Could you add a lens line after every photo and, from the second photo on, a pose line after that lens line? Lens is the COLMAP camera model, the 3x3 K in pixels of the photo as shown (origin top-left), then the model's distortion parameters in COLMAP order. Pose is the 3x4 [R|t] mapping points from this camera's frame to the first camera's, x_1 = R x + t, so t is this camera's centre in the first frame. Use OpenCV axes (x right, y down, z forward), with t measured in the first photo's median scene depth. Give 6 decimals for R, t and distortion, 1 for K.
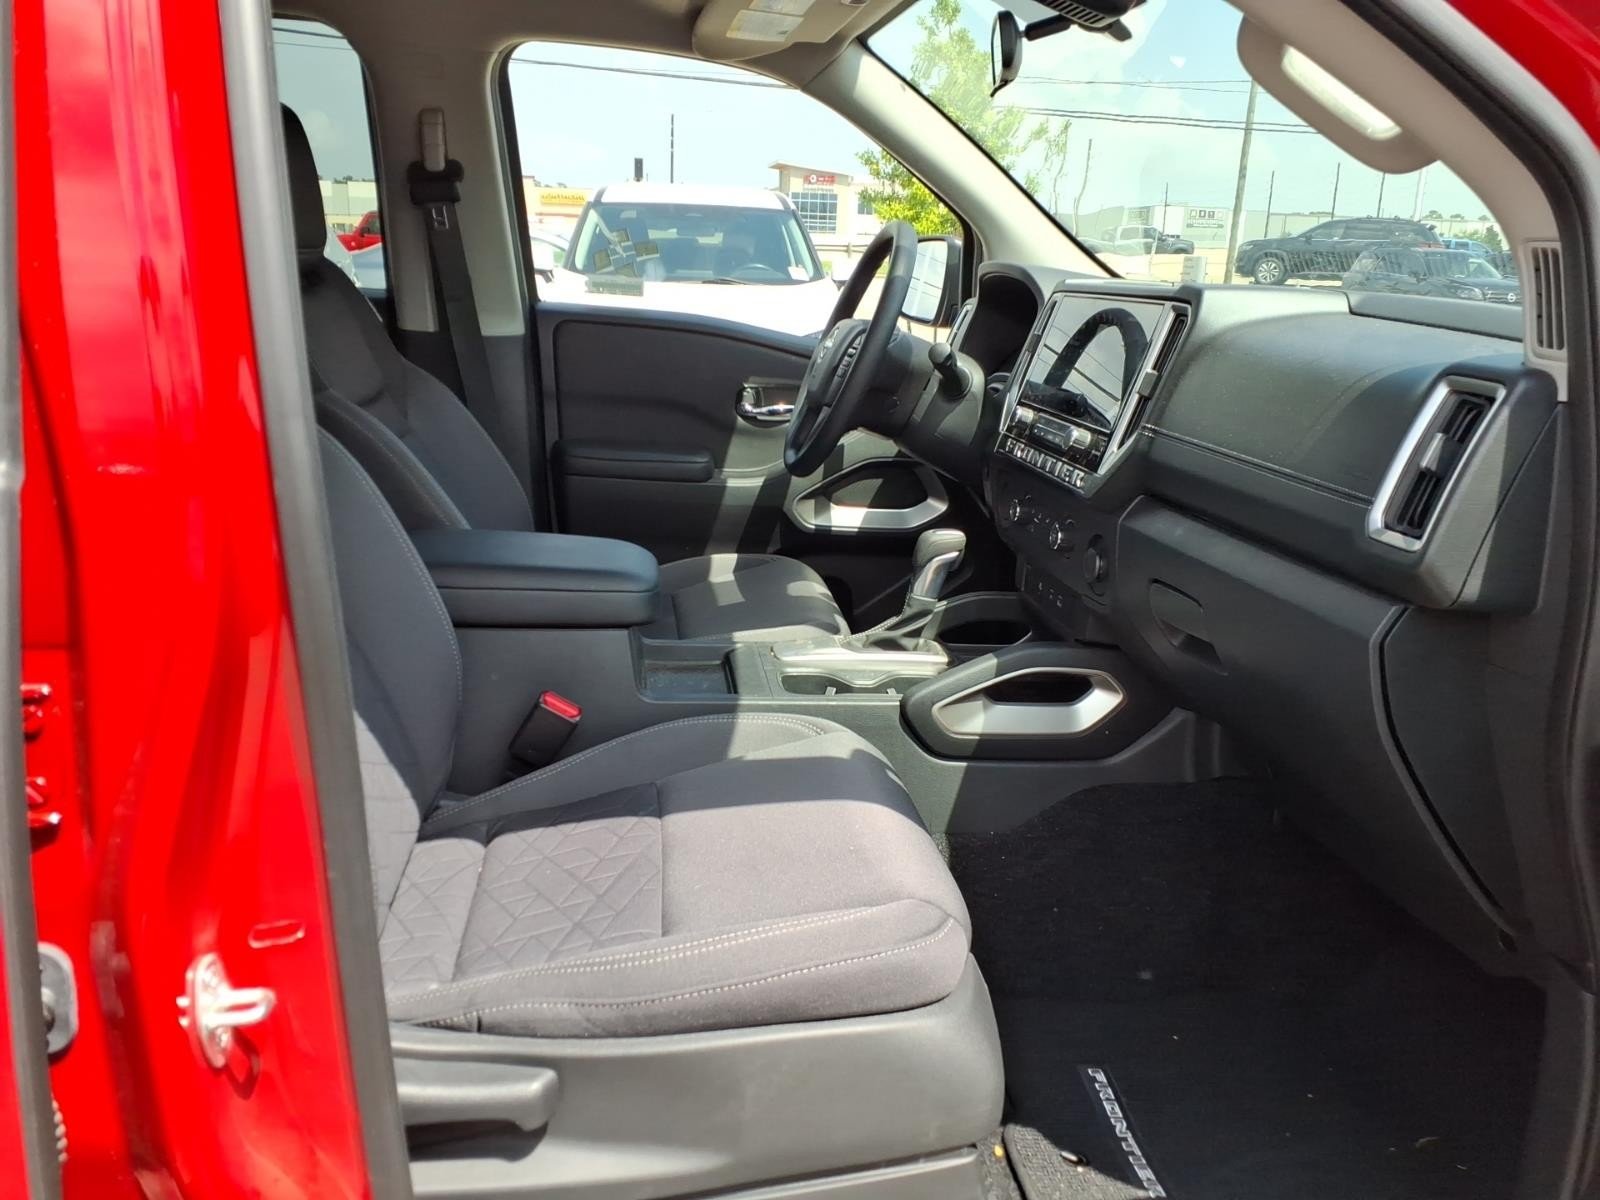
lens RADIAL K [[1269.7, 0, 806.0], [0, 1269.7, 609.0], [0, 0, 1]] dist [0.089353, -0.147531]
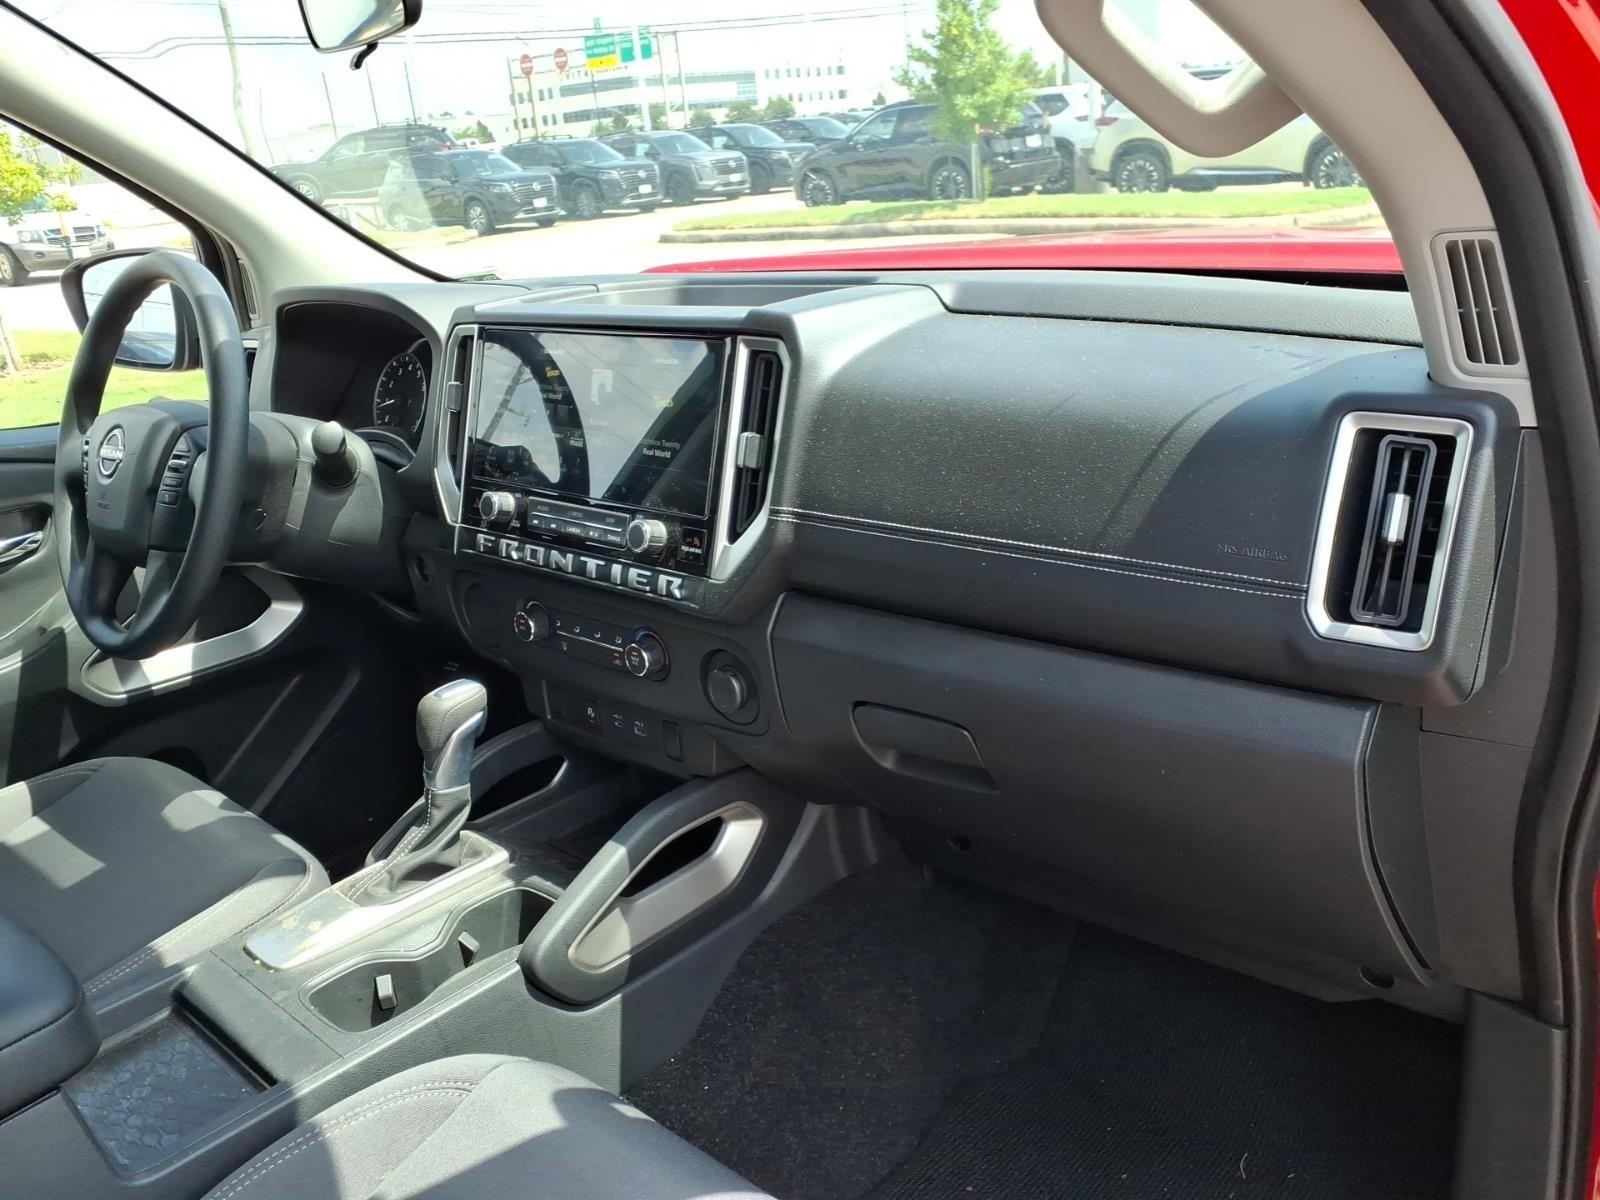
lens RADIAL K [[1269.7, 0, 806.0], [0, 1269.7, 609.0], [0, 0, 1]] dist [0.089353, -0.147531]
pose [[0.764134, -0.316439, 0.562108, -0.134524], [0.283311, 0.947499, 0.148261, -0.165265], [-0.579512, 0.045960, 0.813667, 0.336428]]
